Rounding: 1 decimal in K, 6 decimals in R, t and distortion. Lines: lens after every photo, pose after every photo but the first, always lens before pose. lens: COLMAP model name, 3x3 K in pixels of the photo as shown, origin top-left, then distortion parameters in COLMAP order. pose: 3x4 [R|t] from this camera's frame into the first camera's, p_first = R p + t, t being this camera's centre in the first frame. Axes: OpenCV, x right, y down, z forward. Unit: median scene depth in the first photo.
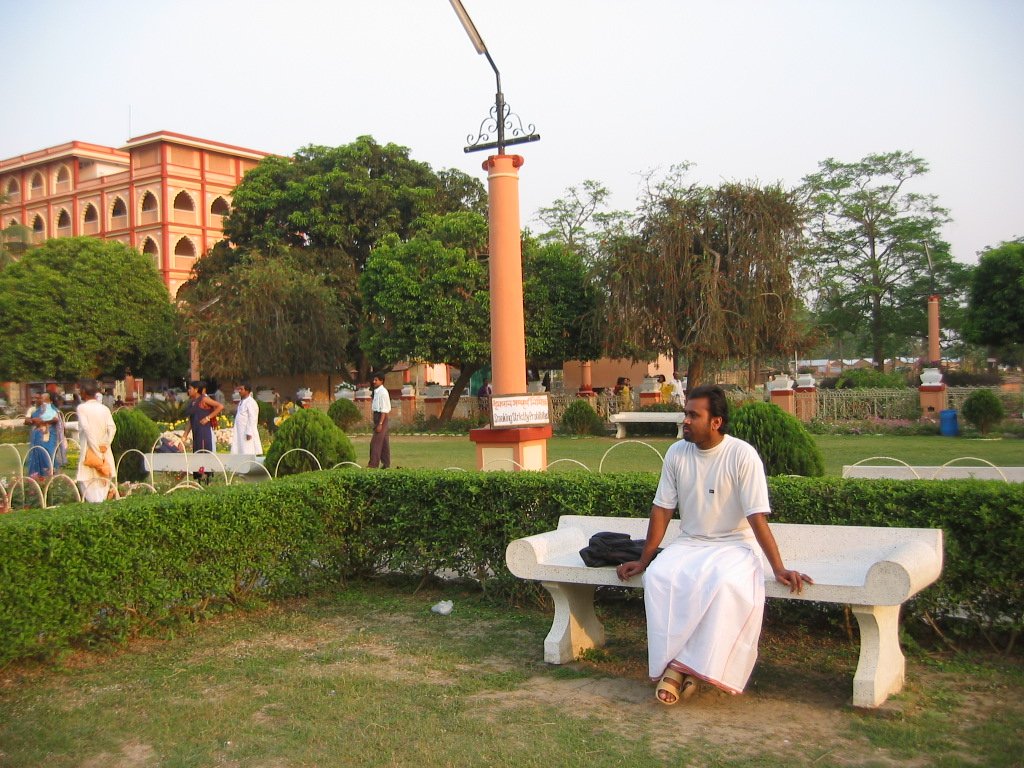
lens RADIAL K [[1074.4, 0, 509.7], [0, 1074.4, 394.6], [0, 0, 1]] dist [-0.131075, 0.126311]
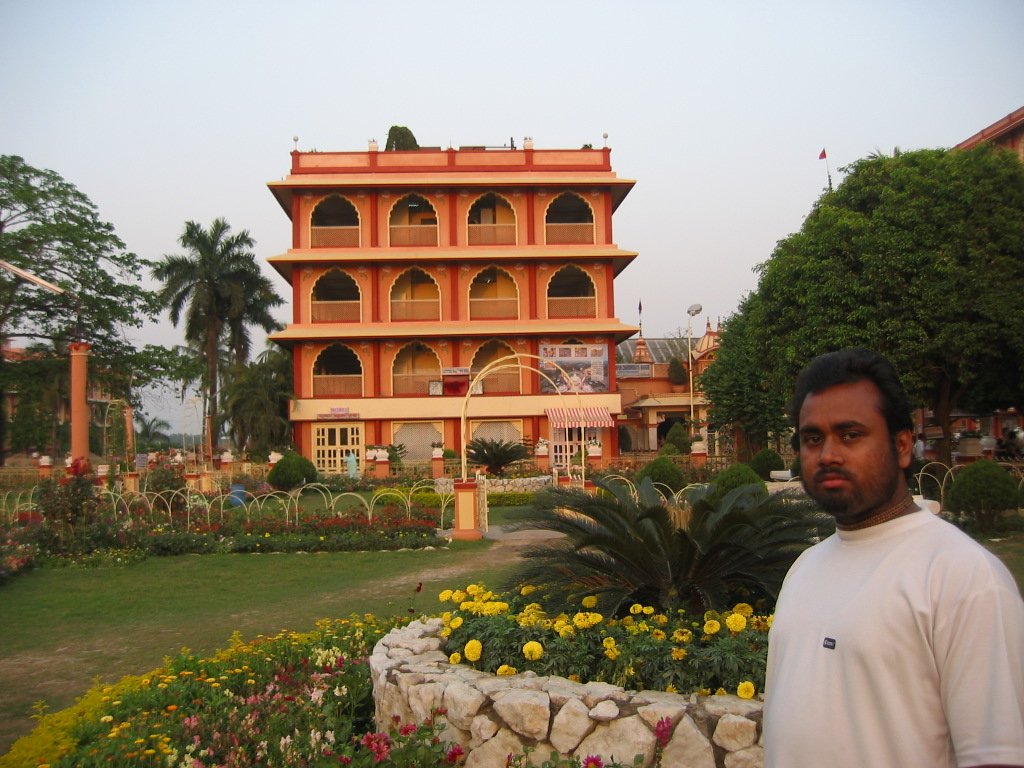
lens RADIAL K [[1074.4, 0, 509.7], [0, 1074.4, 394.6], [0, 0, 1]] dist [-0.131075, 0.126311]
pose [[0.590471, -0.019825, -0.806815, -0.096701], [-0.005466, 0.999577, -0.028562, -0.006018], [0.807040, 0.021275, 0.590113, 0.535758]]
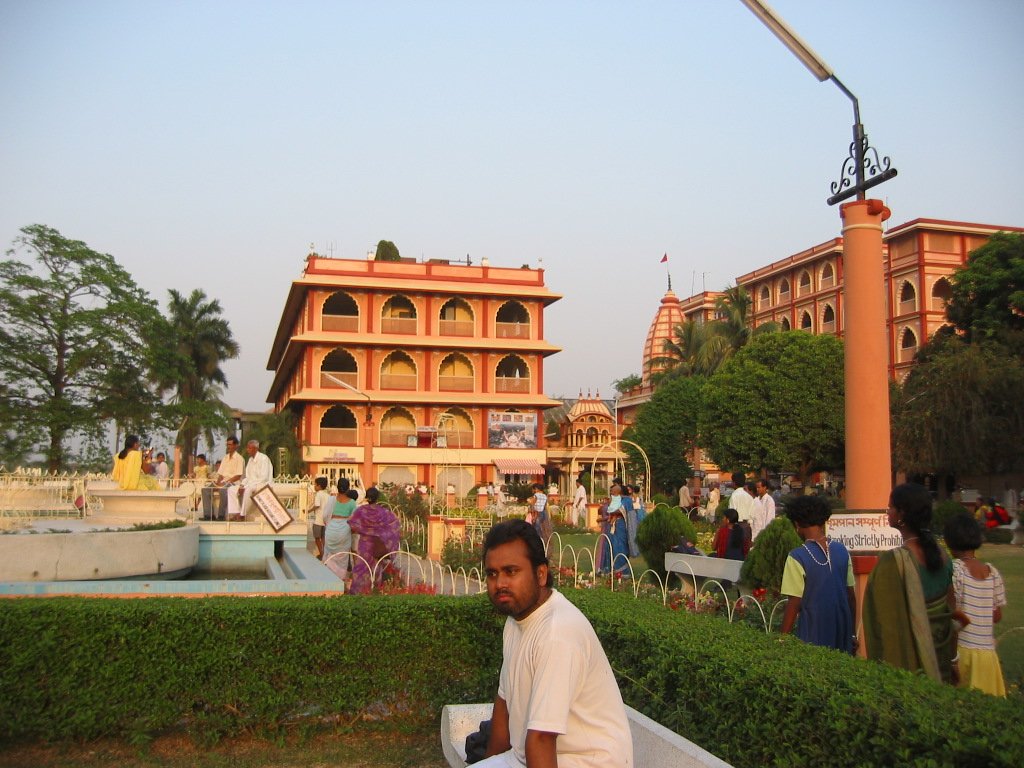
lens RADIAL K [[1074.4, 0, 509.7], [0, 1074.4, 394.6], [0, 0, 1]] dist [-0.131075, 0.126311]
pose [[0.736864, -0.022275, -0.675674, 0.087902], [-0.036495, 0.996689, -0.072657, -0.004883], [0.675055, 0.078197, 0.733612, 0.073237]]
